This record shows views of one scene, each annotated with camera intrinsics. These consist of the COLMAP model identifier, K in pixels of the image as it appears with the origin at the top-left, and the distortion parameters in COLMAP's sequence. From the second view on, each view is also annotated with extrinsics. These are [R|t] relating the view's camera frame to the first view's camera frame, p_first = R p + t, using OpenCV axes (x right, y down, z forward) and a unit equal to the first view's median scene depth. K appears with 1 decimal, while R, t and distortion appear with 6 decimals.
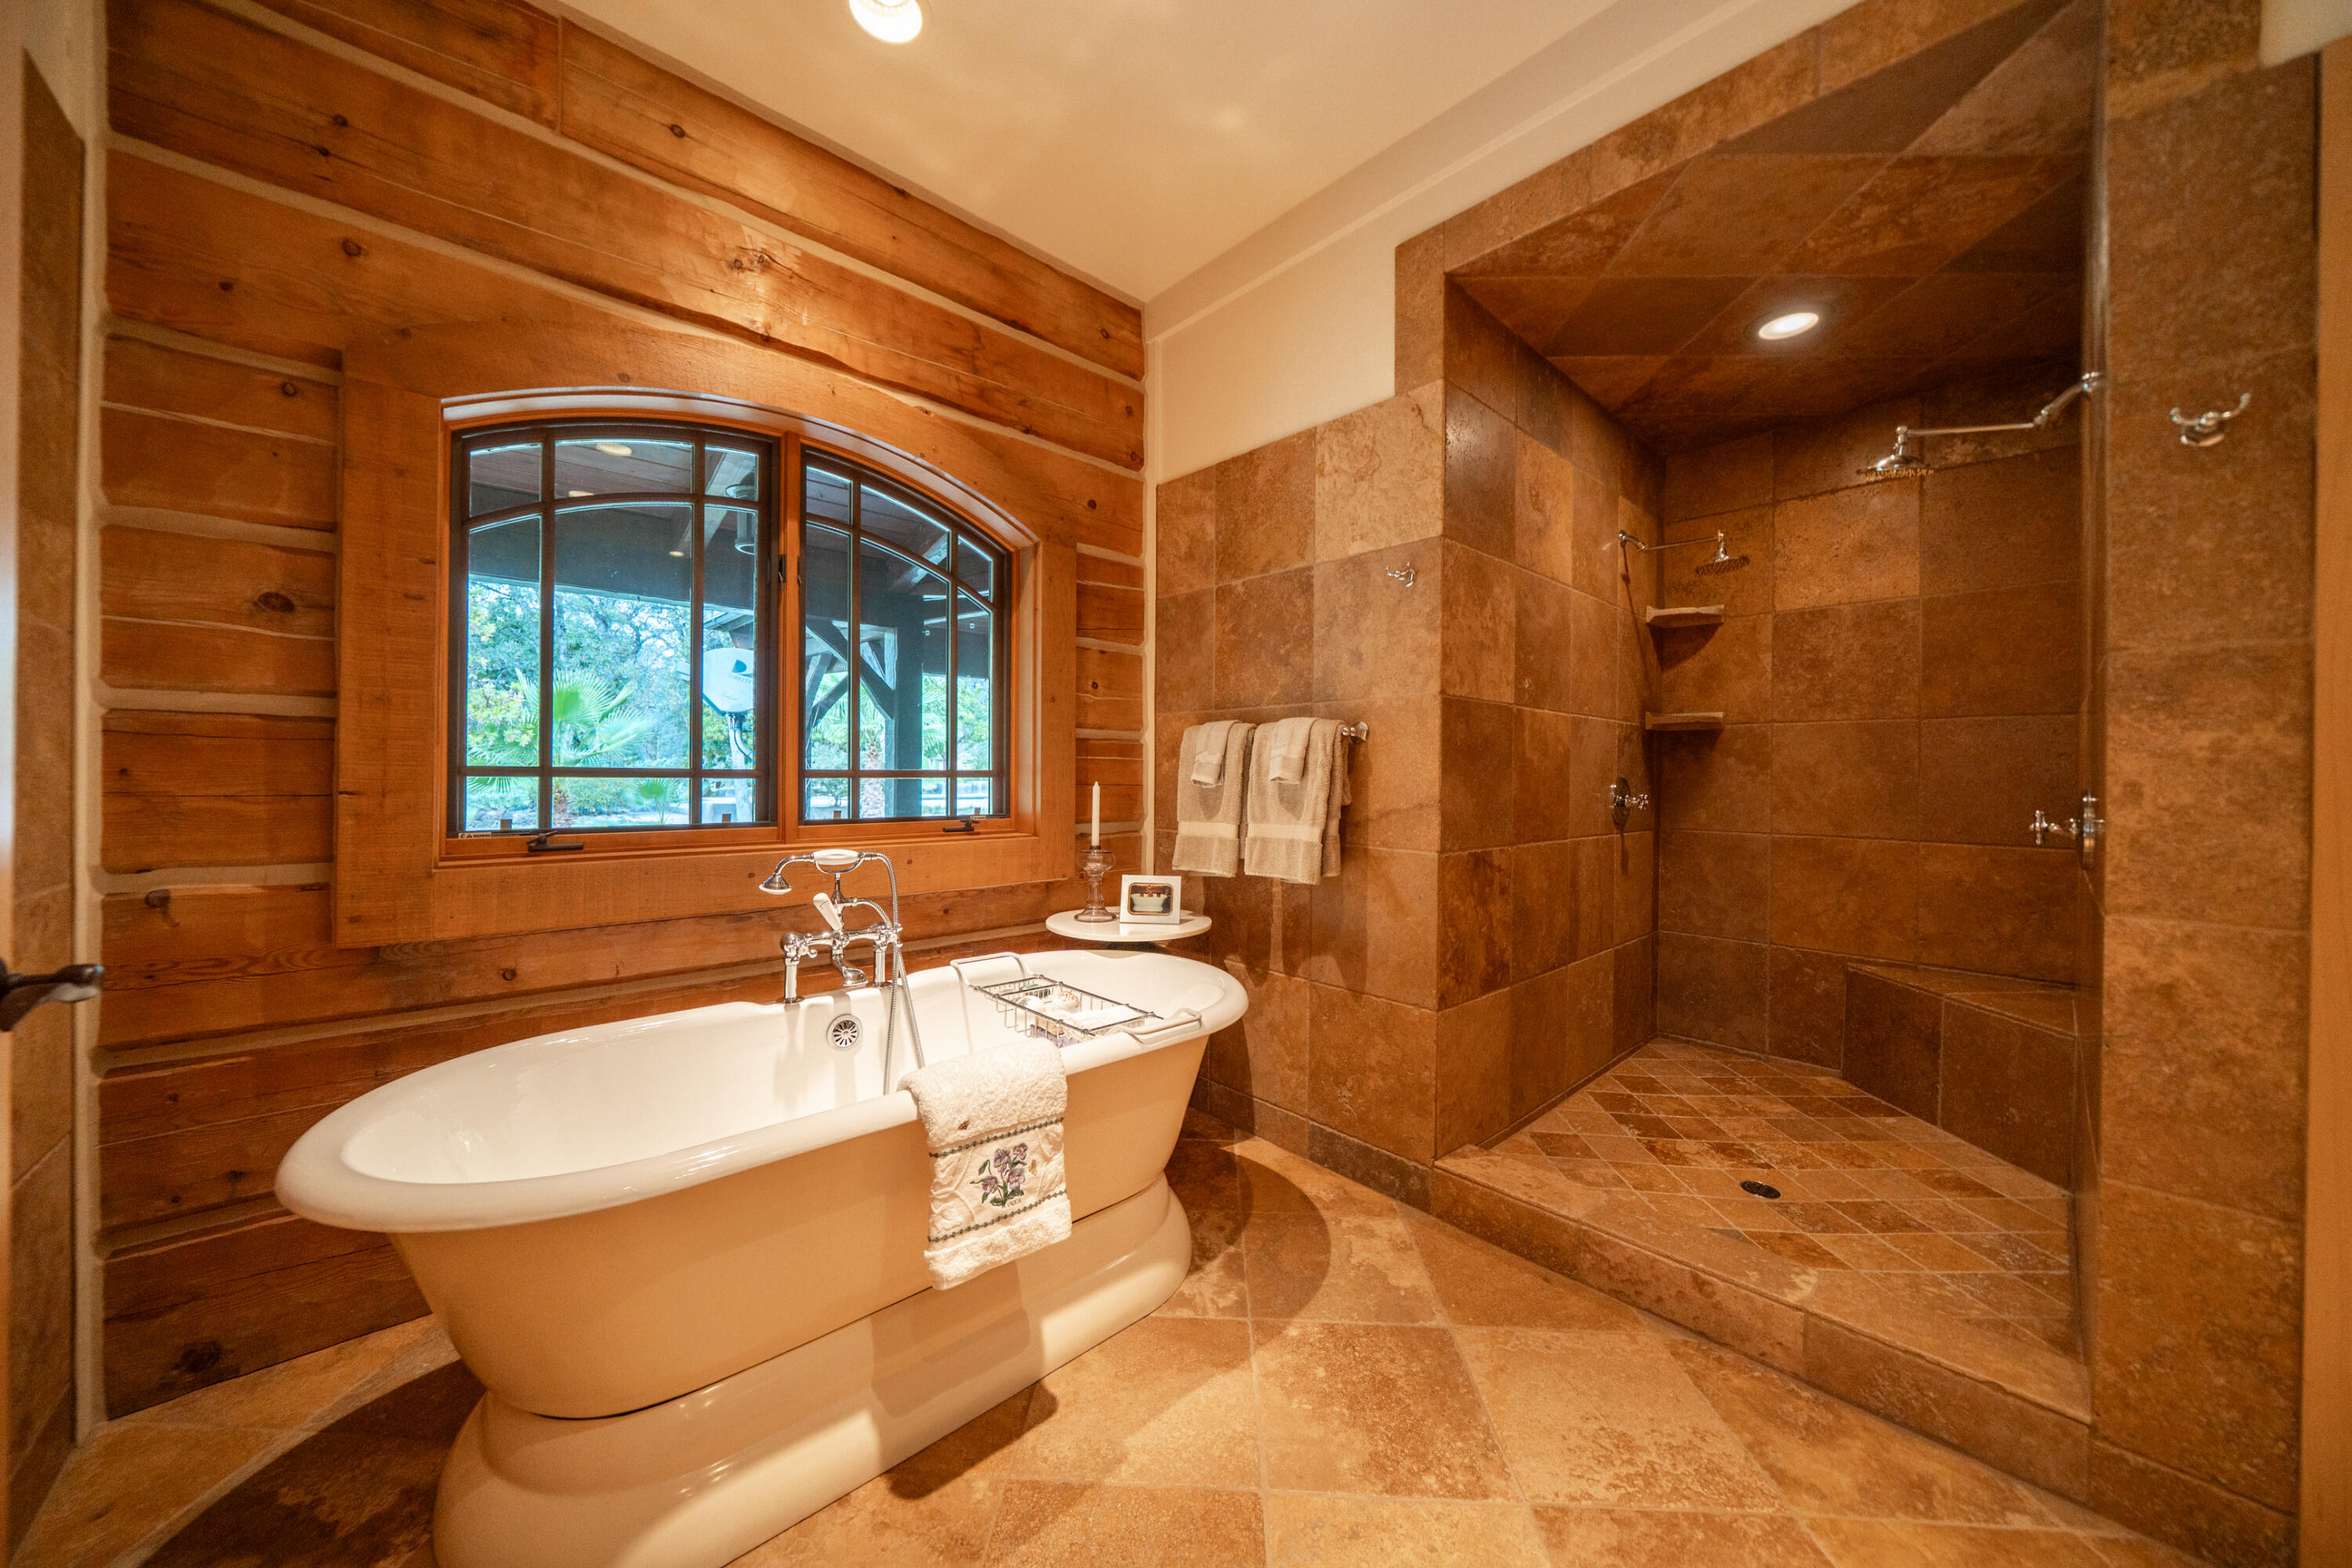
lens RADIAL K [[801.4, 0, 1175.4], [0, 801.4, 781.5], [0, 0, 1]] dist [-0.006114, -0.000076]
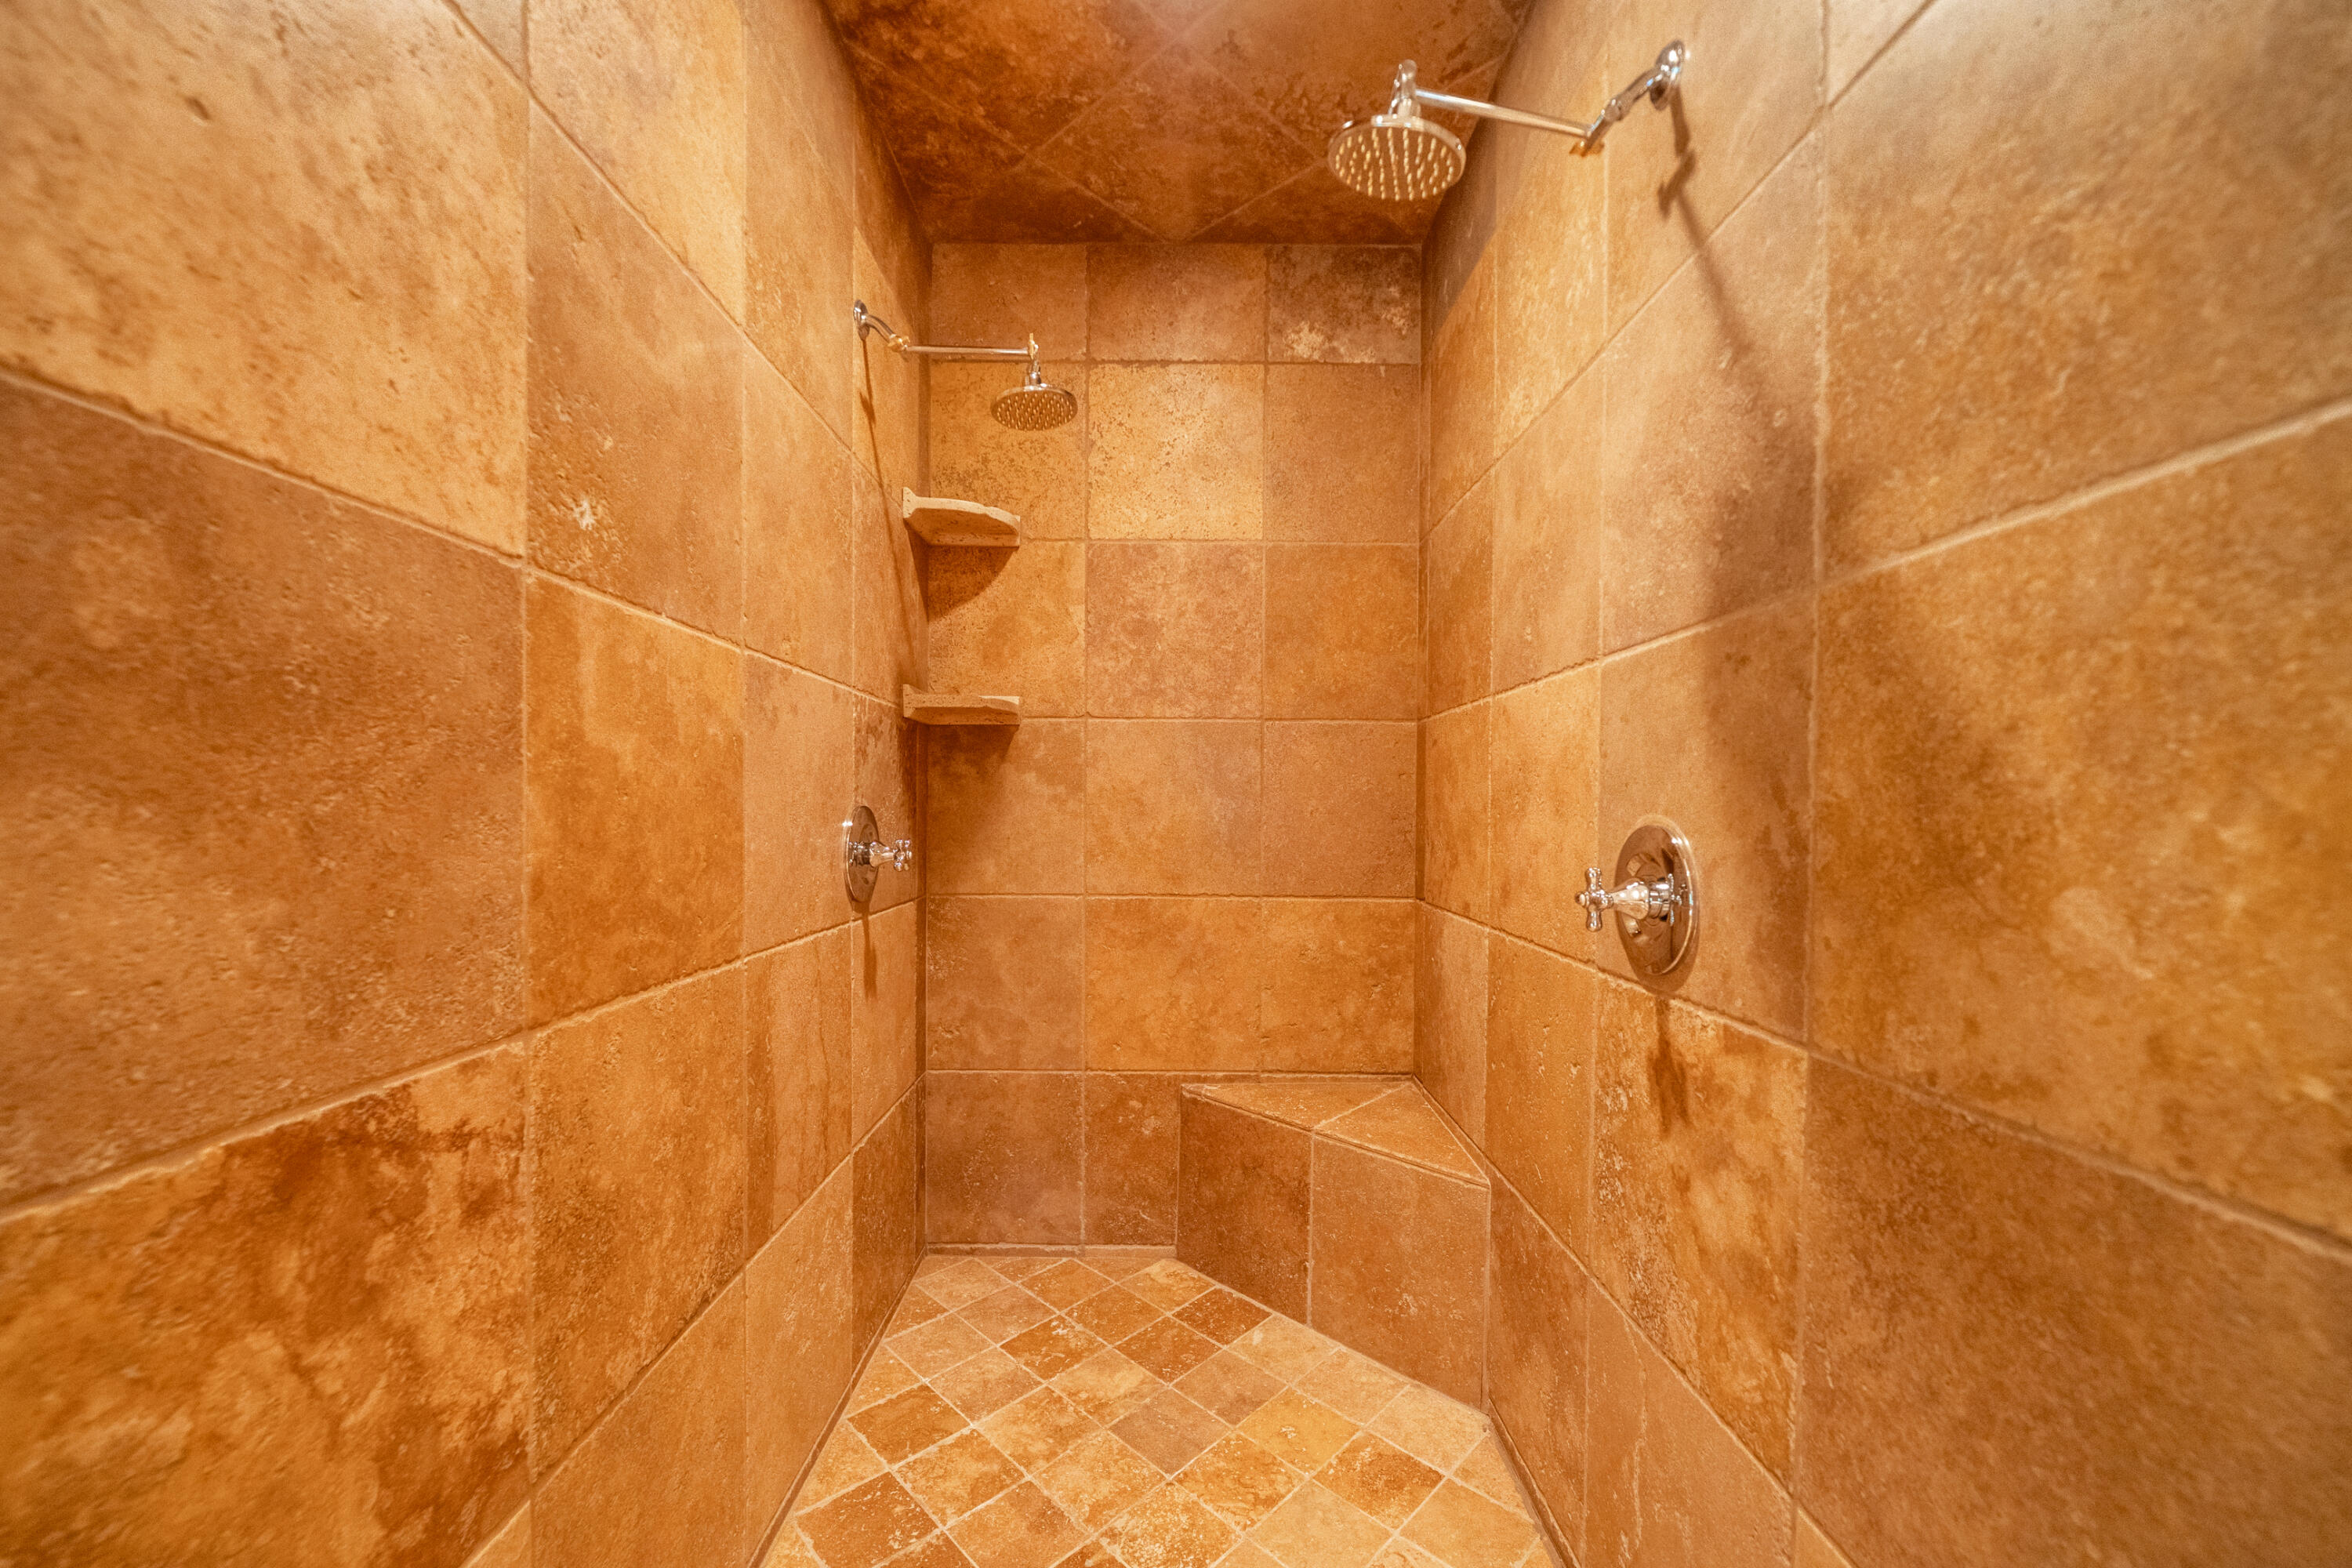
lens RADIAL K [[801.4, 0, 1142.5], [0, 801.4, 817.6], [0, 0, 1]] dist [-0.006114, -0.000076]
pose [[0.665031, -0.012673, 0.746708, 0.318334], [0.005656, 0.999913, 0.011932, -0.002816], [-0.746794, -0.003712, 0.665045, 0.568853]]
